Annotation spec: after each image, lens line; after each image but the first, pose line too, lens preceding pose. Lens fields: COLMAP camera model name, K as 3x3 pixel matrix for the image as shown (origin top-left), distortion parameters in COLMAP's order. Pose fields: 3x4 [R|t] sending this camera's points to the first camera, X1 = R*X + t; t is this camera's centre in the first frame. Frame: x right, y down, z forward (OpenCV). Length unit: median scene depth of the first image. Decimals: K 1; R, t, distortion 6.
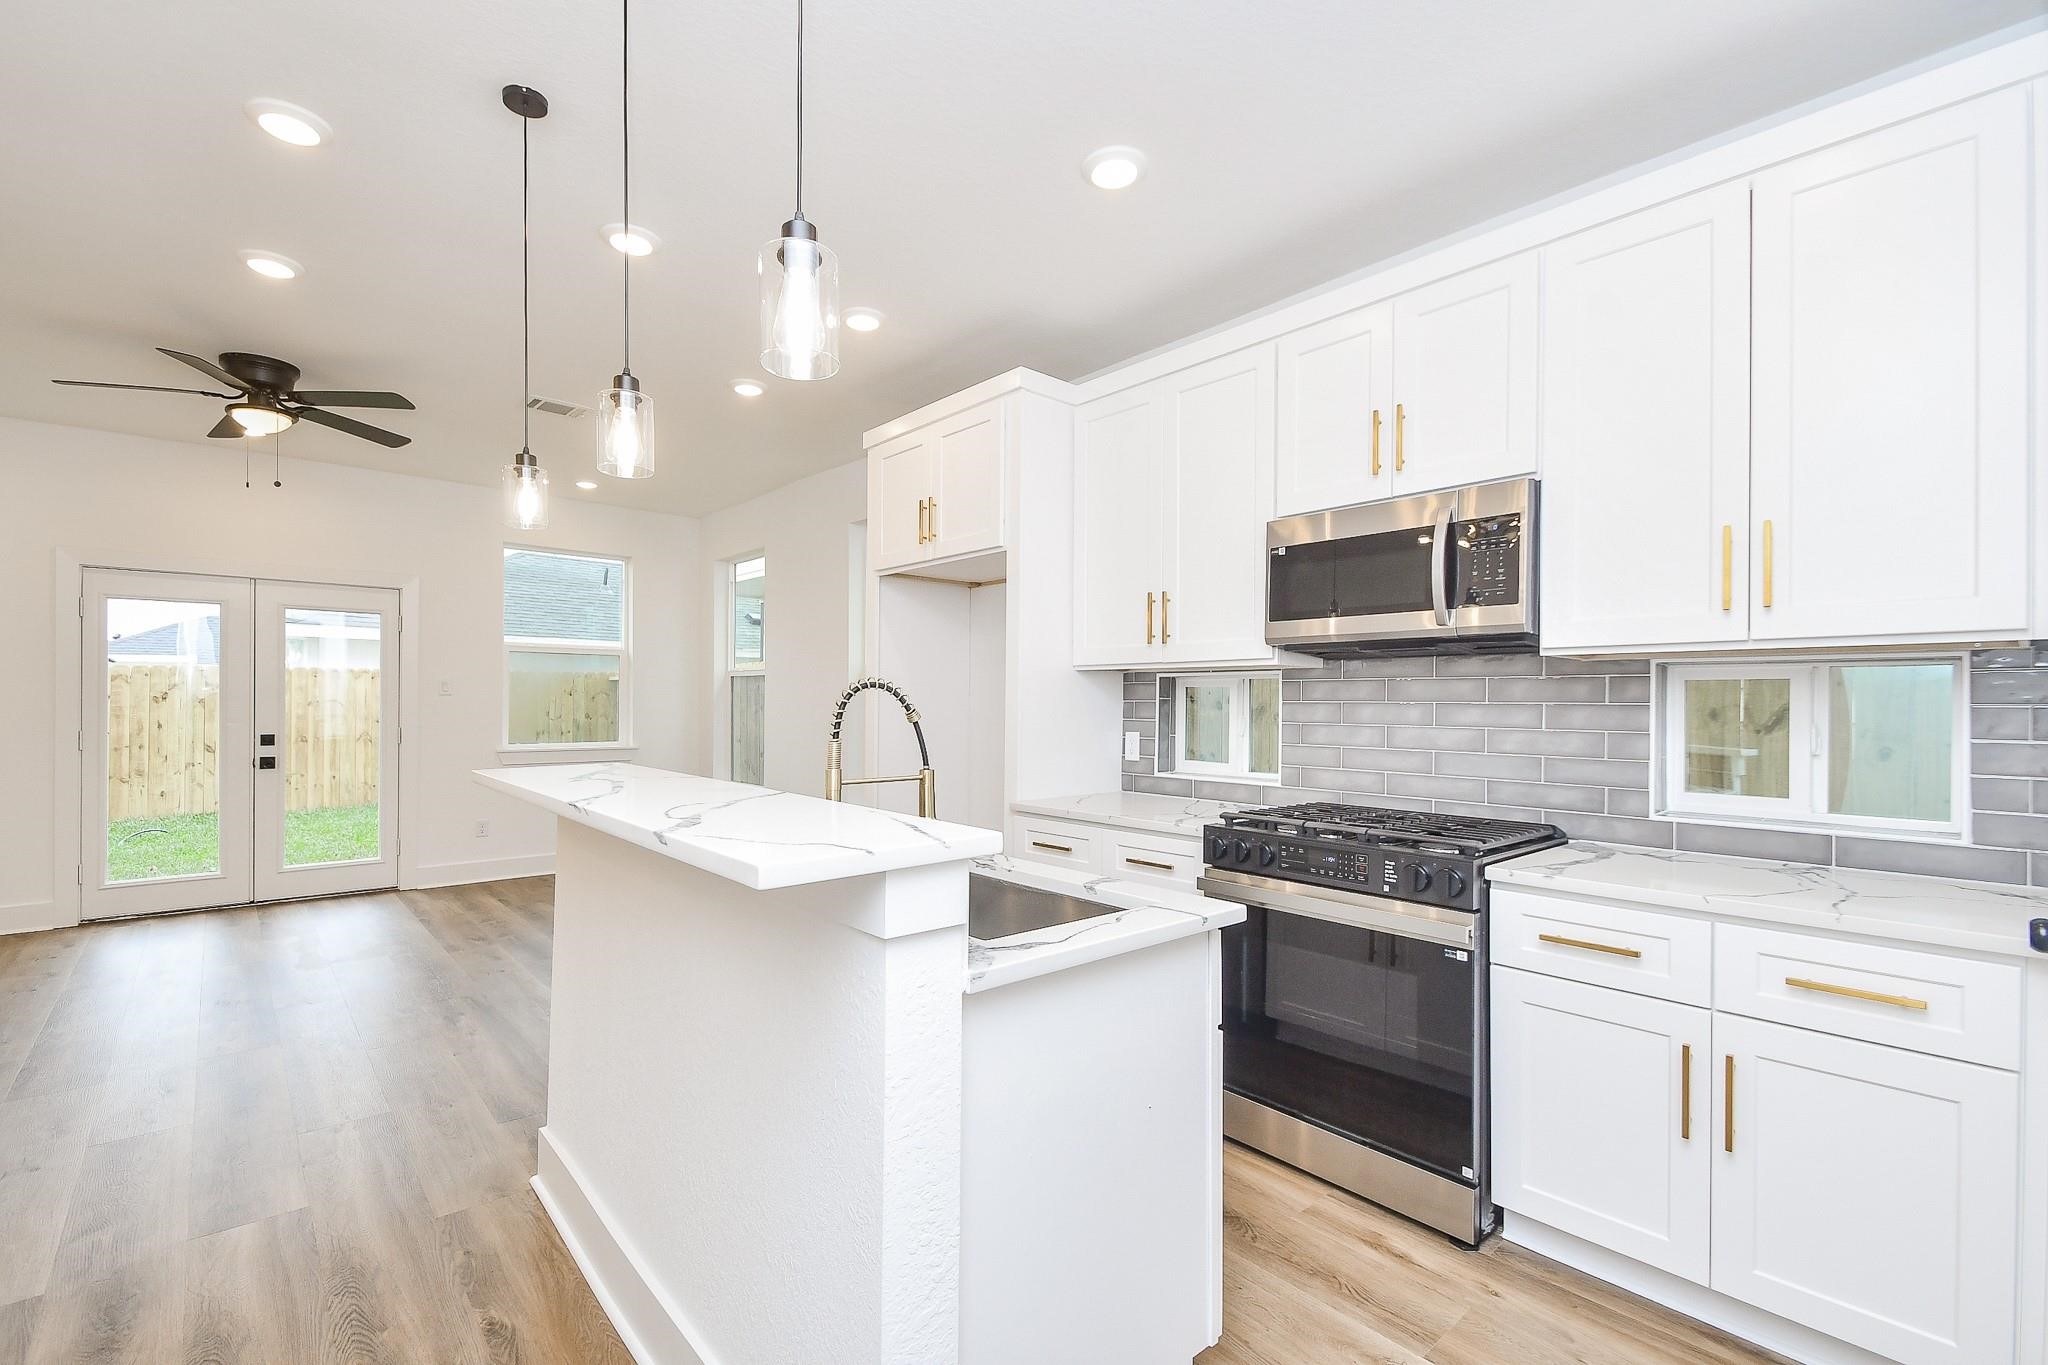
lens RADIAL K [[887.7, 0, 997.1], [0, 887.7, 706.0], [0, 0, 1]] dist [0.028683, -0.017091]
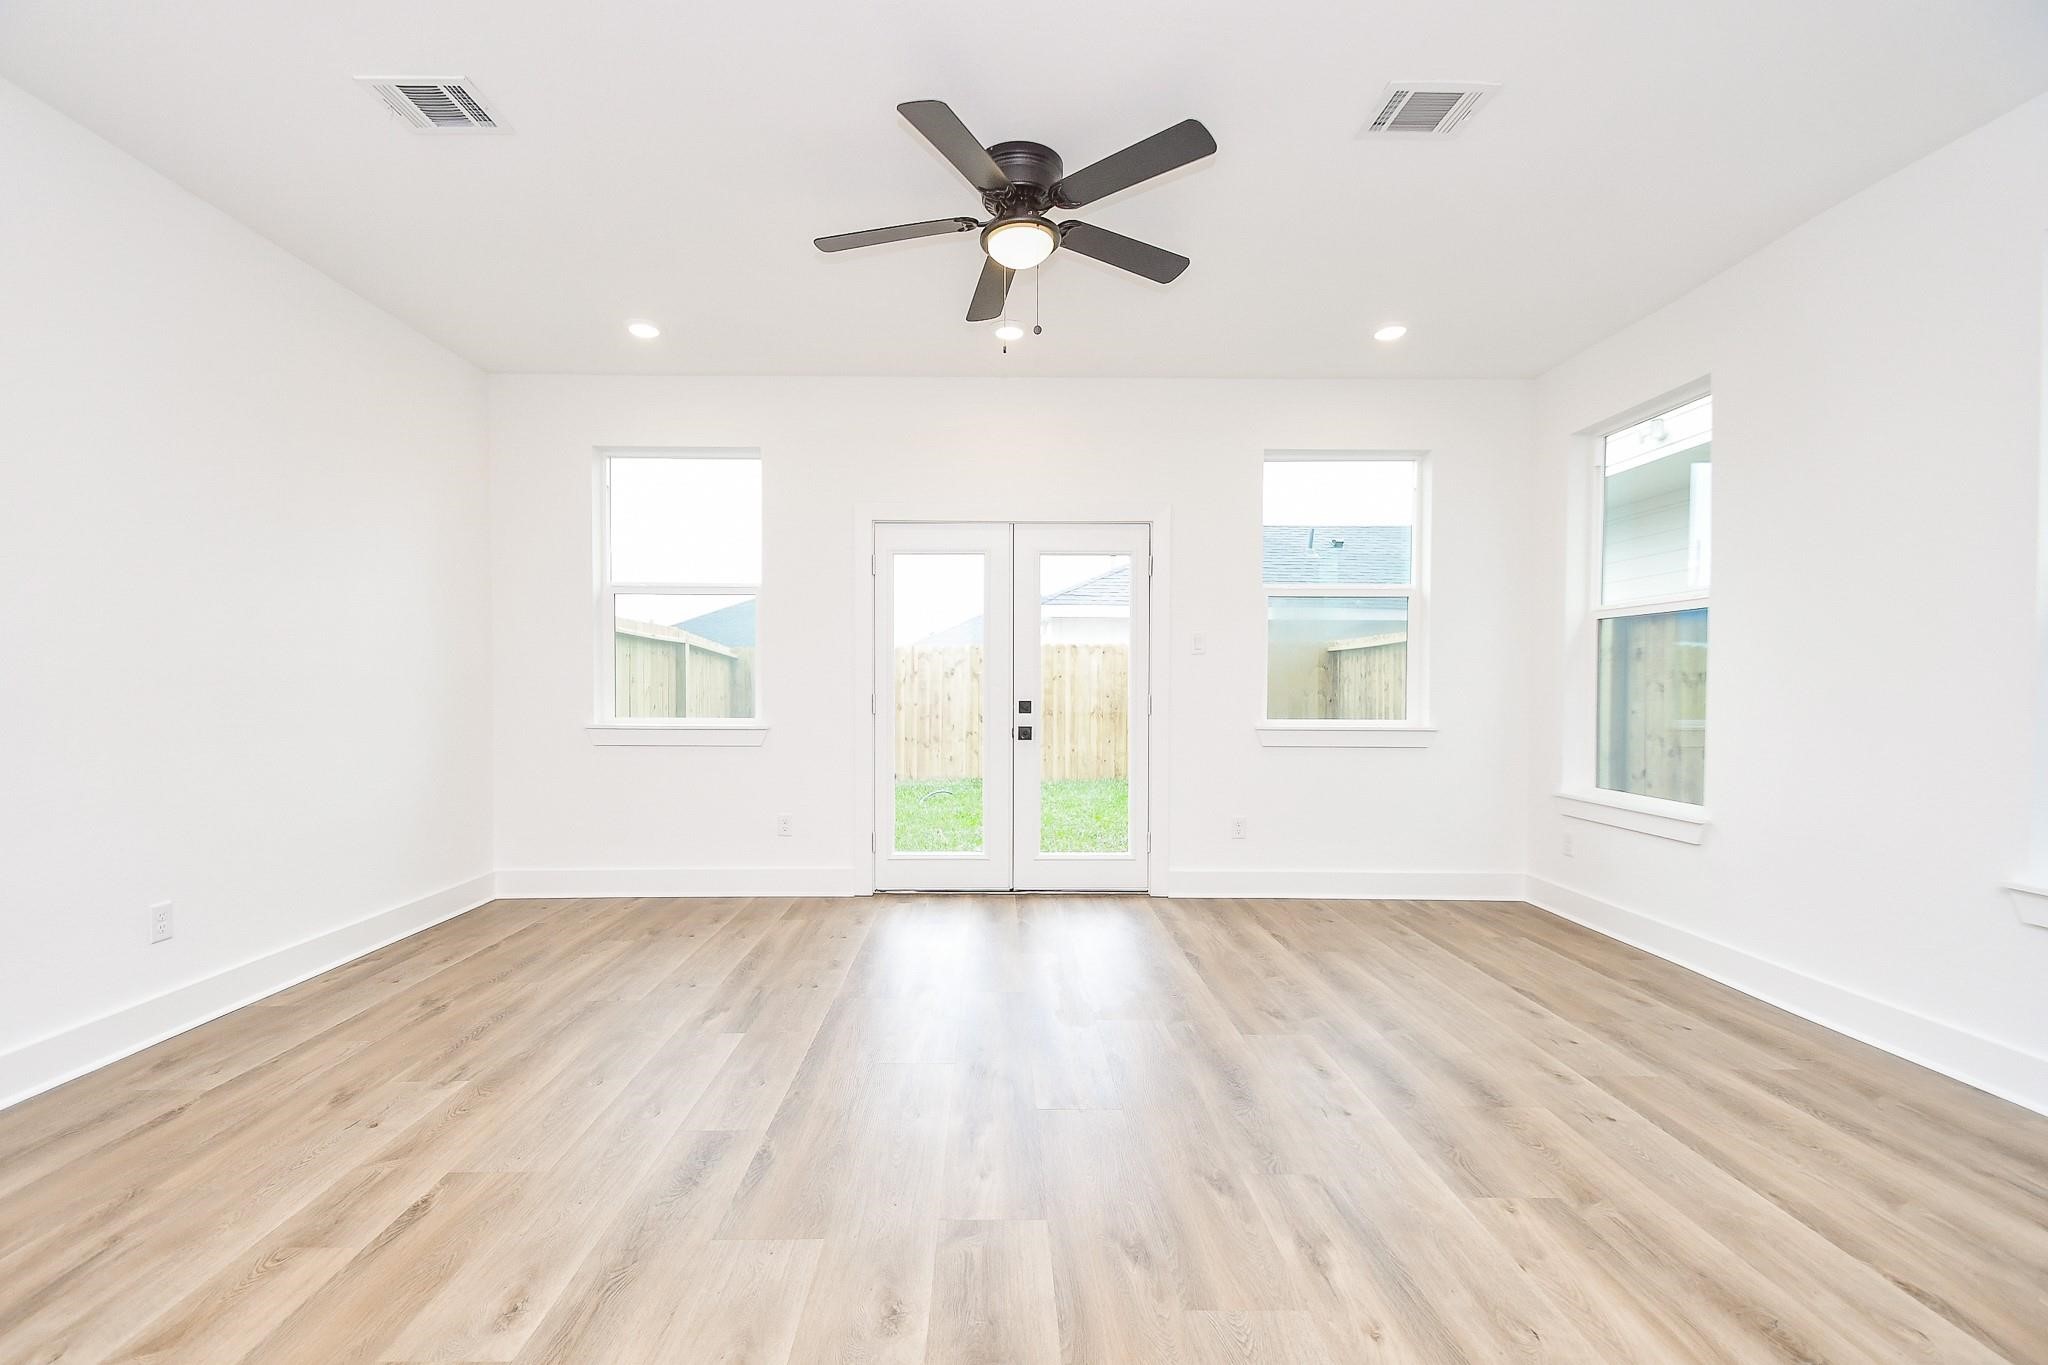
lens RADIAL K [[887.7, 0, 997.1], [0, 887.7, 706.0], [0, 0, 1]] dist [0.028683, -0.017091]
pose [[0.758007, 0.010673, -0.652159, -0.257999], [0.000513, 0.999856, 0.016960, 0.020971], [0.652246, -0.013191, 0.757893, 0.313658]]
